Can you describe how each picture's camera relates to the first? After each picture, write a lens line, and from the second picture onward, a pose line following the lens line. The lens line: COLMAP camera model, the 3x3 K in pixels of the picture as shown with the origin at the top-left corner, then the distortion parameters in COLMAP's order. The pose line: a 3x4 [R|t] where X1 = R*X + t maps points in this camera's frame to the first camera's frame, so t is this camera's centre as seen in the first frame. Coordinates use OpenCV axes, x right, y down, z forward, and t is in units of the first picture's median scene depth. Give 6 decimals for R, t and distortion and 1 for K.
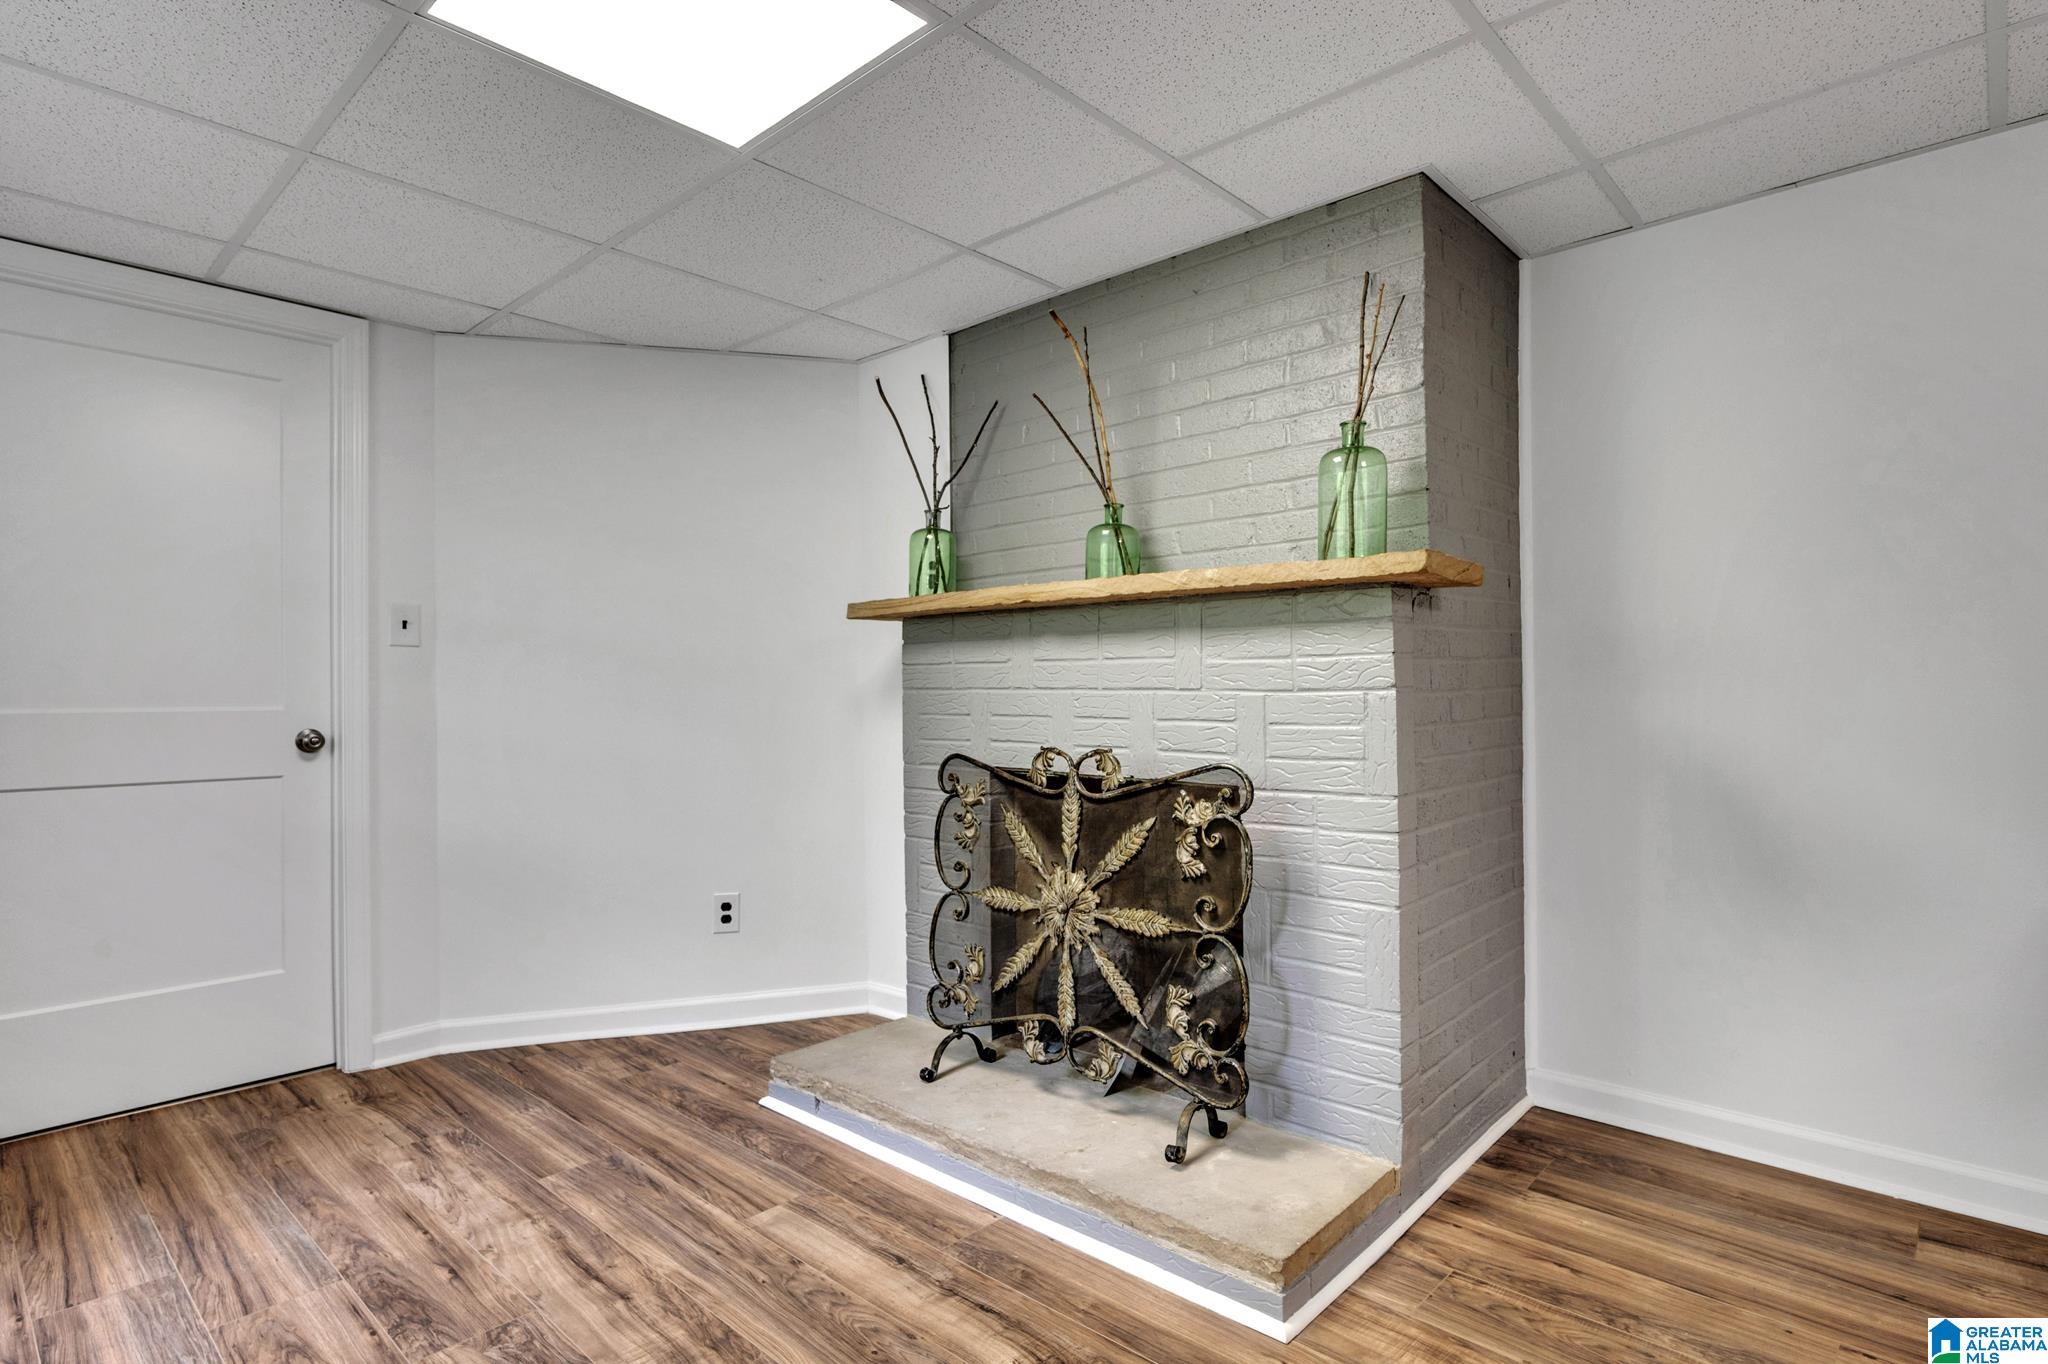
lens RADIAL K [[1037.1, 0, 1018.7], [0, 1037.1, 688.8], [0, 0, 1]] dist [0.000319, 0.000156]
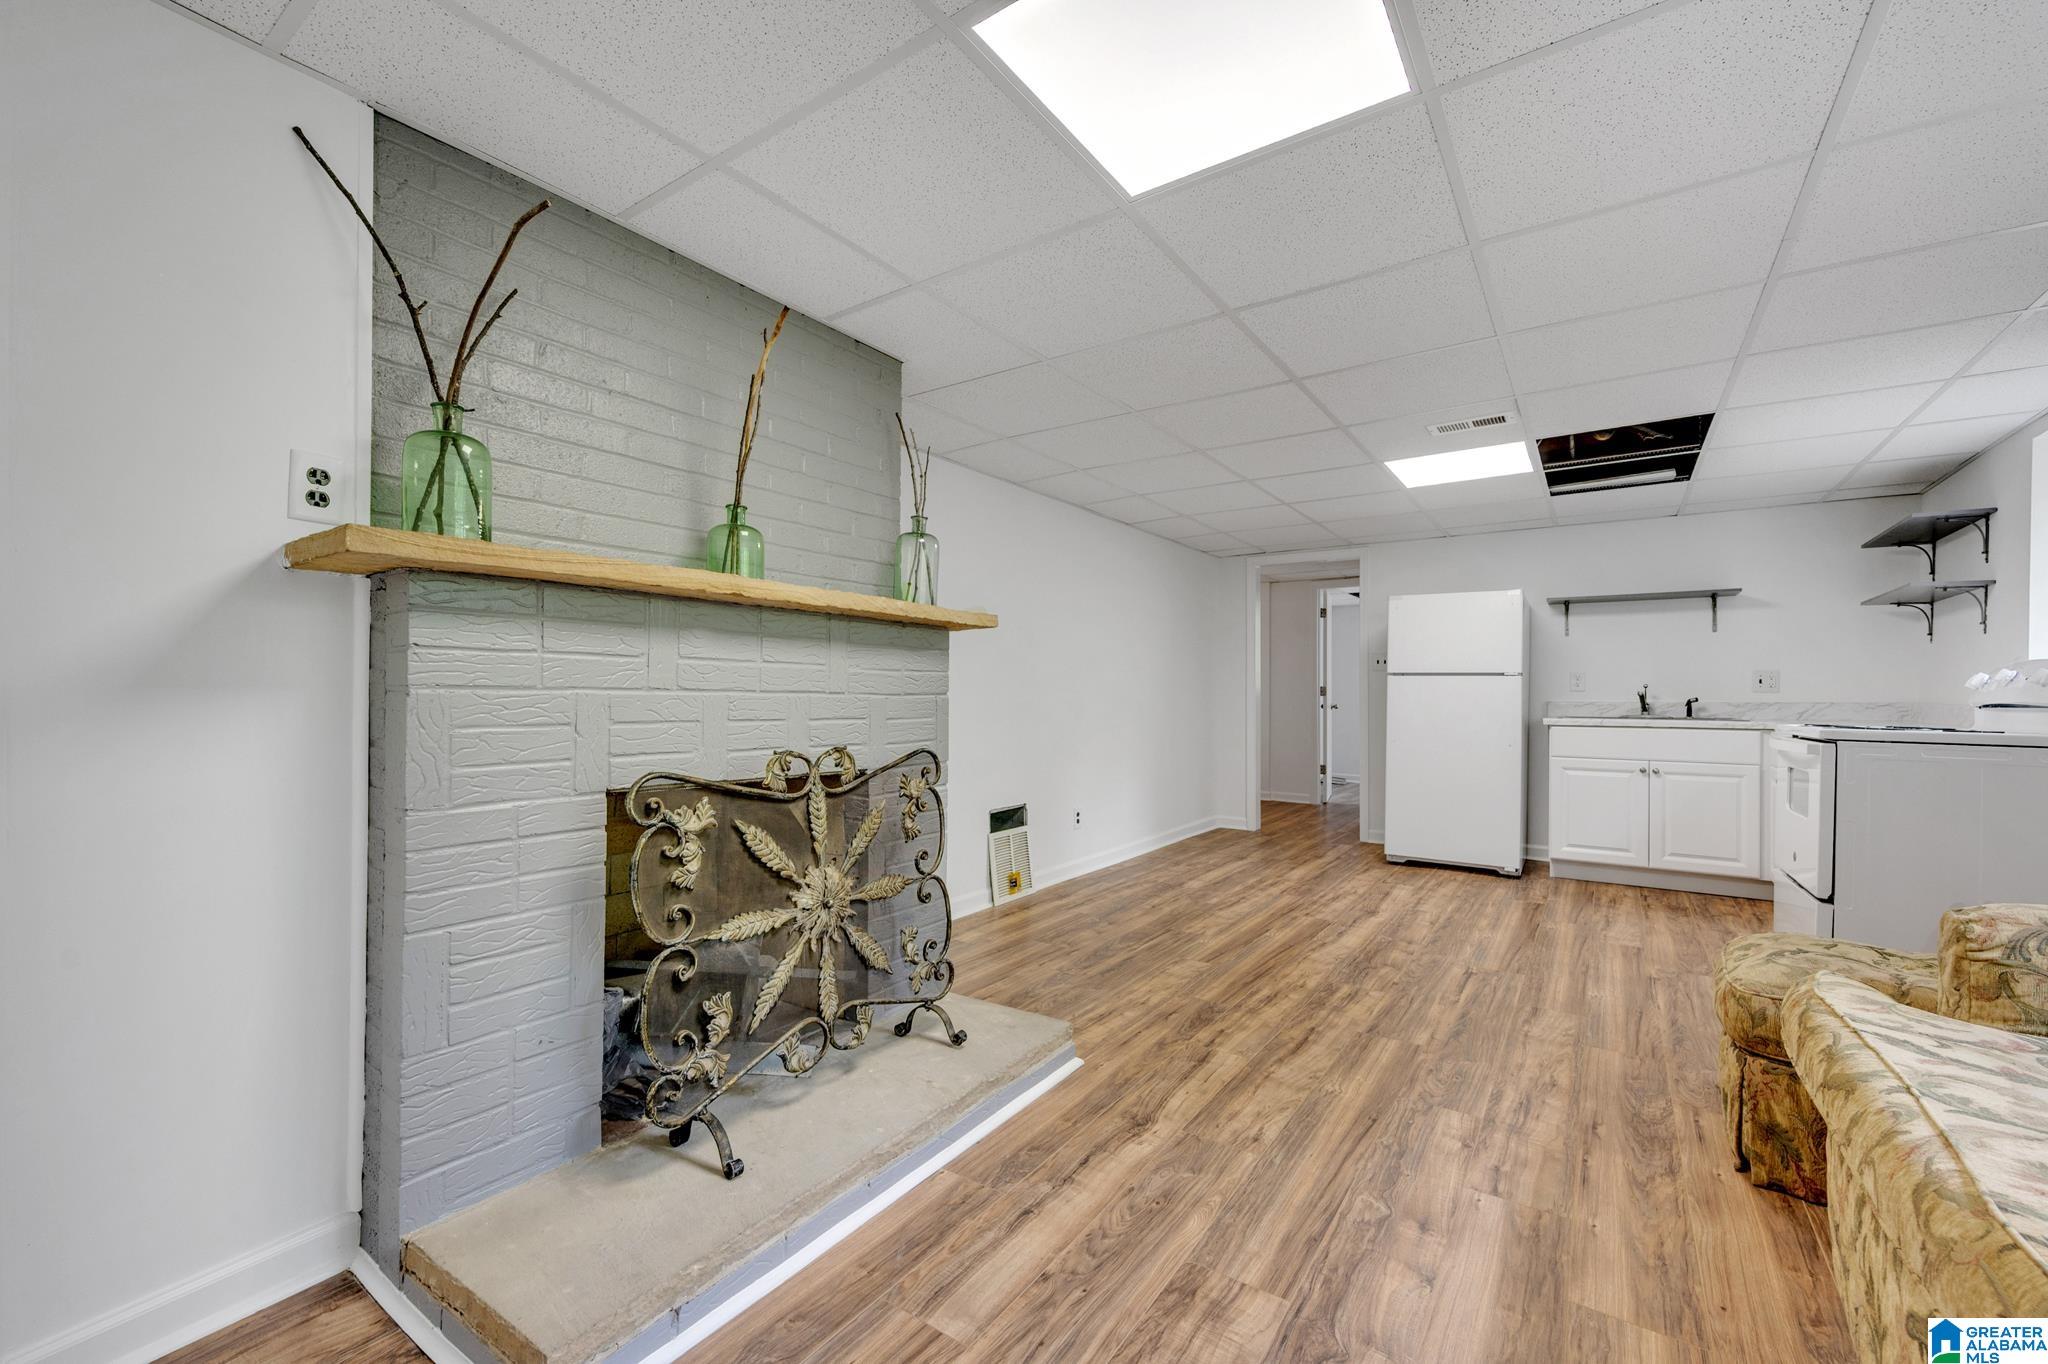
lens RADIAL K [[836.7, 0, 1023.6], [0, 836.7, 691.3], [0, 0, 1]] dist [-0.002660, -0.000473]
pose [[-0.140736, 0.011069, 0.989985, -0.816170], [-0.005268, 0.999915, -0.011929, 0.009117], [-0.990033, -0.006894, -0.140666, 0.928919]]
